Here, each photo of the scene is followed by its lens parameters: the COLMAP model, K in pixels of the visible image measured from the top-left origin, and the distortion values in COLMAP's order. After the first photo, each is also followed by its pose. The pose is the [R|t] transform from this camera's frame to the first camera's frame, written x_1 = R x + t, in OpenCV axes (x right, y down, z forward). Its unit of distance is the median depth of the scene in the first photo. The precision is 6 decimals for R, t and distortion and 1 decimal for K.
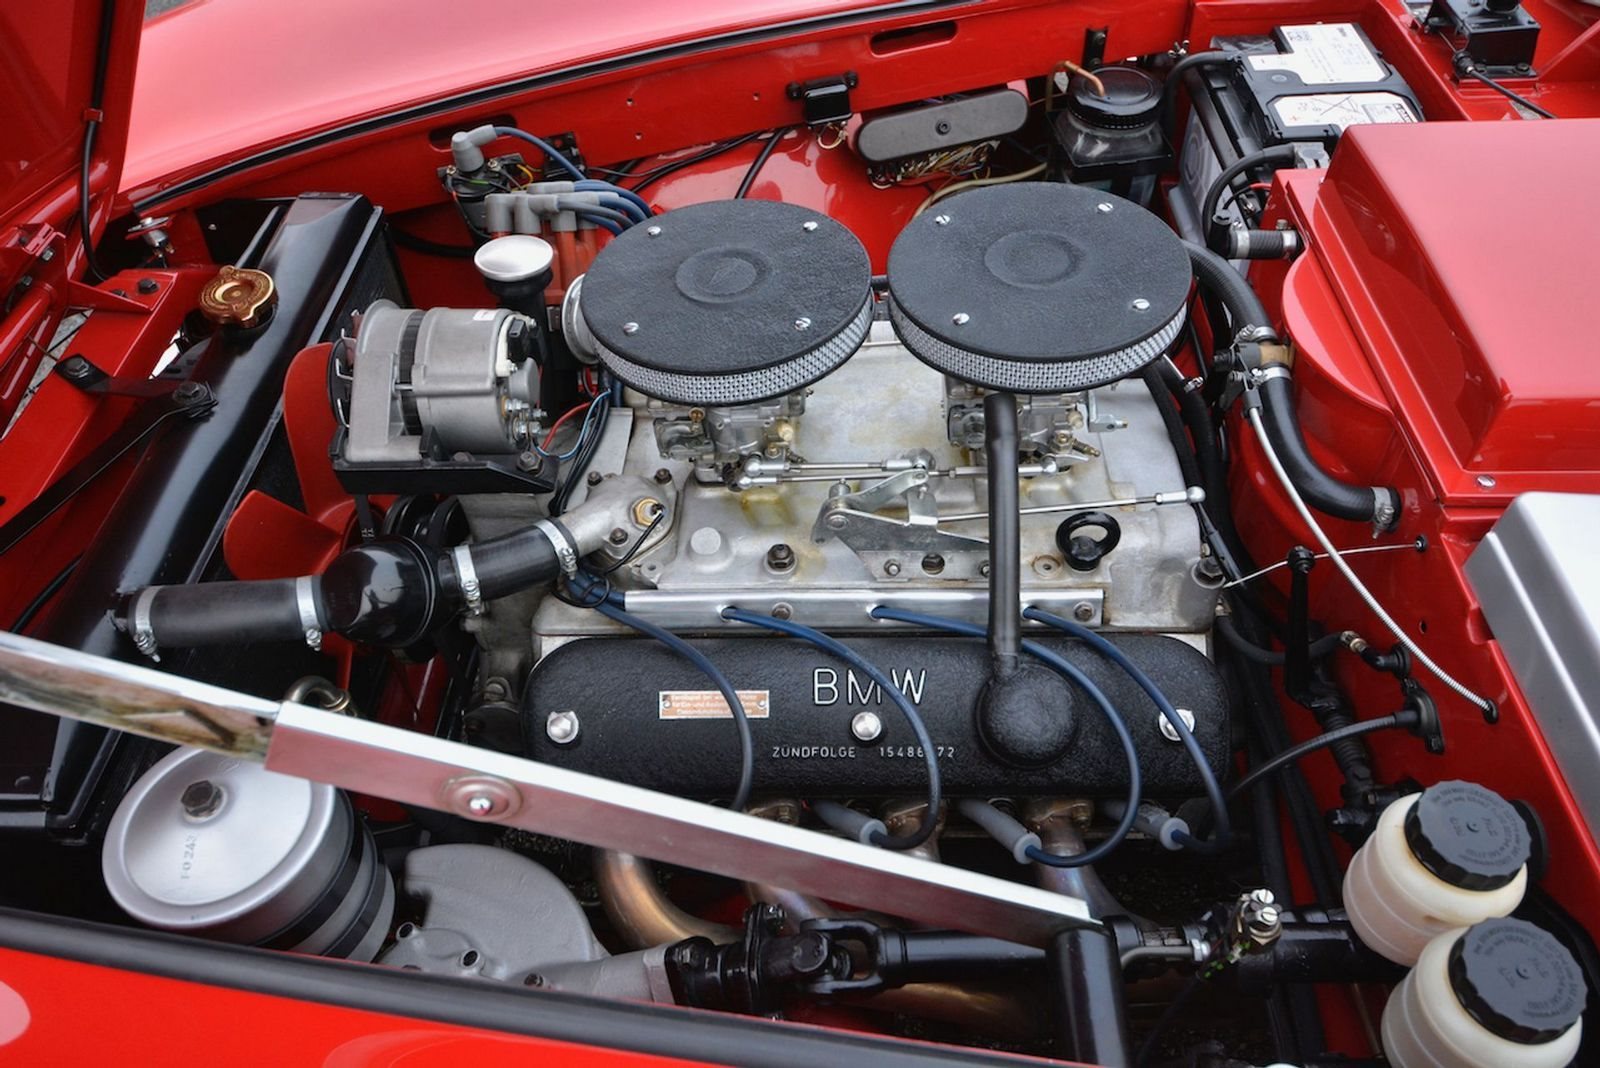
lens RADIAL K [[1160.4, 0, 800.0], [0, 1160.4, 534.0], [0, 0, 1]] dist [0.063415, -0.078629]
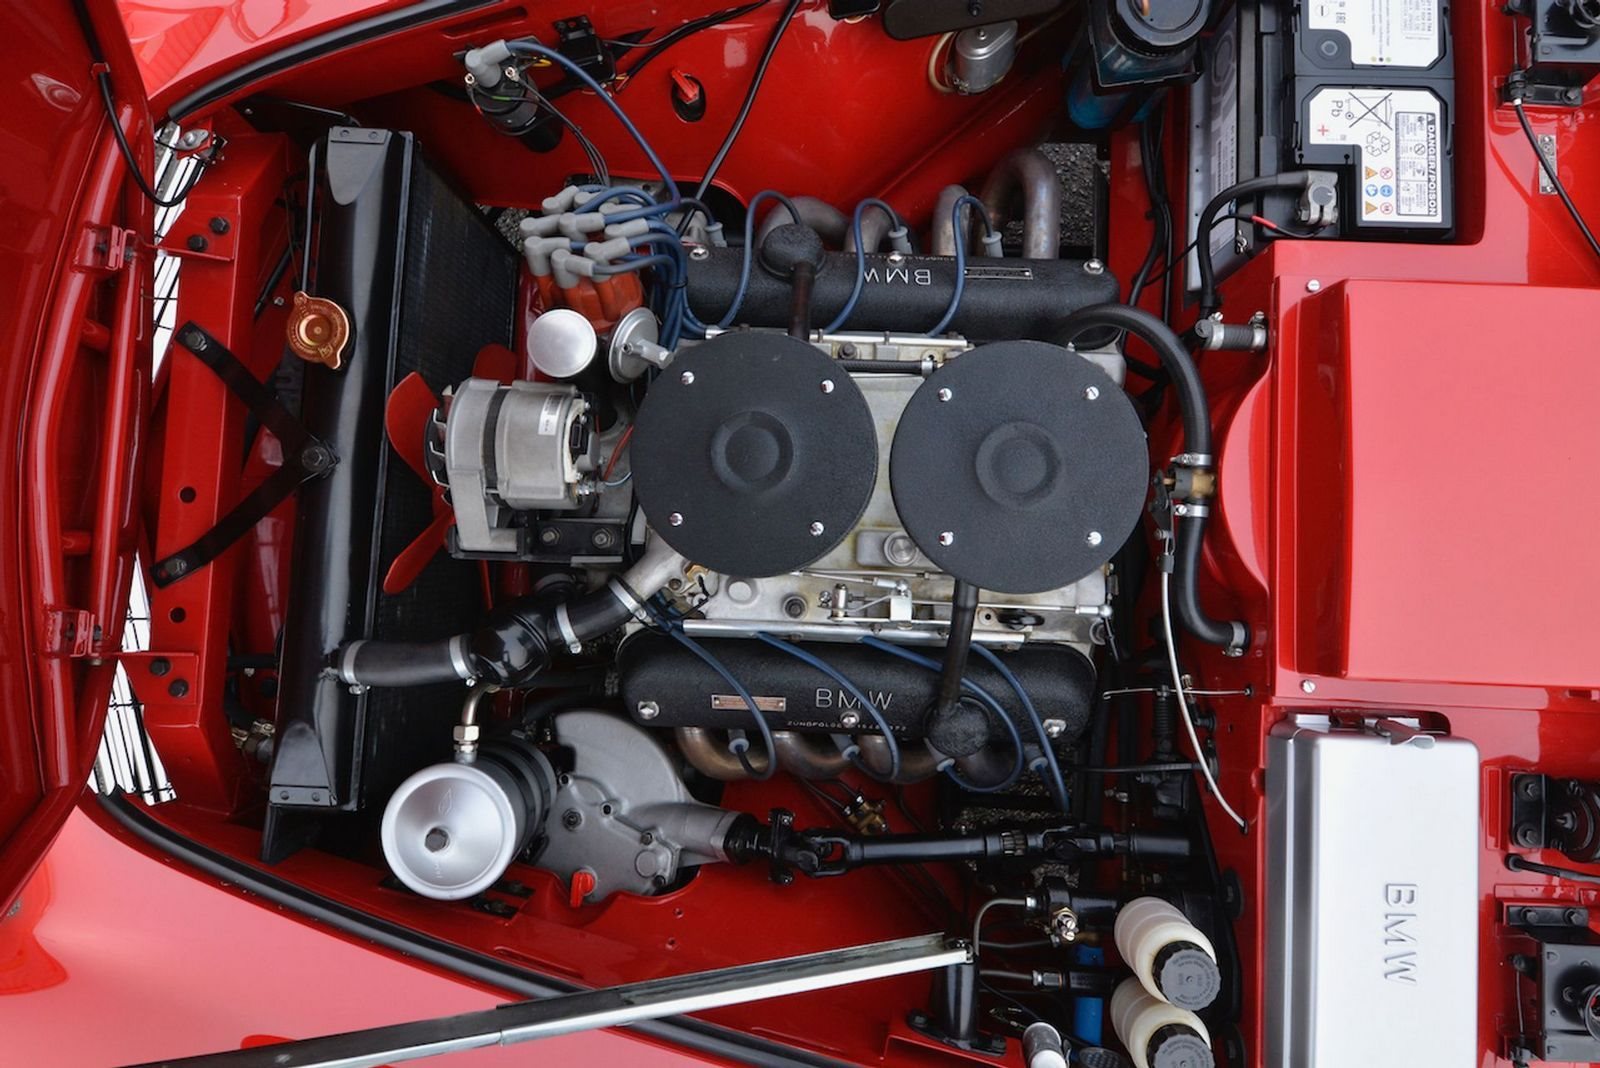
lens RADIAL K [[852.4, 0, 800.0], [0, 852.4, 534.0], [0, 0, 1]] dist [0.023814, -0.028441]
pose [[0.999688, 0.023945, 0.007087, -0.020970], [-0.022967, 0.770221, 0.637363, -0.715085], [0.009803, -0.637327, 0.770531, 0.295002]]
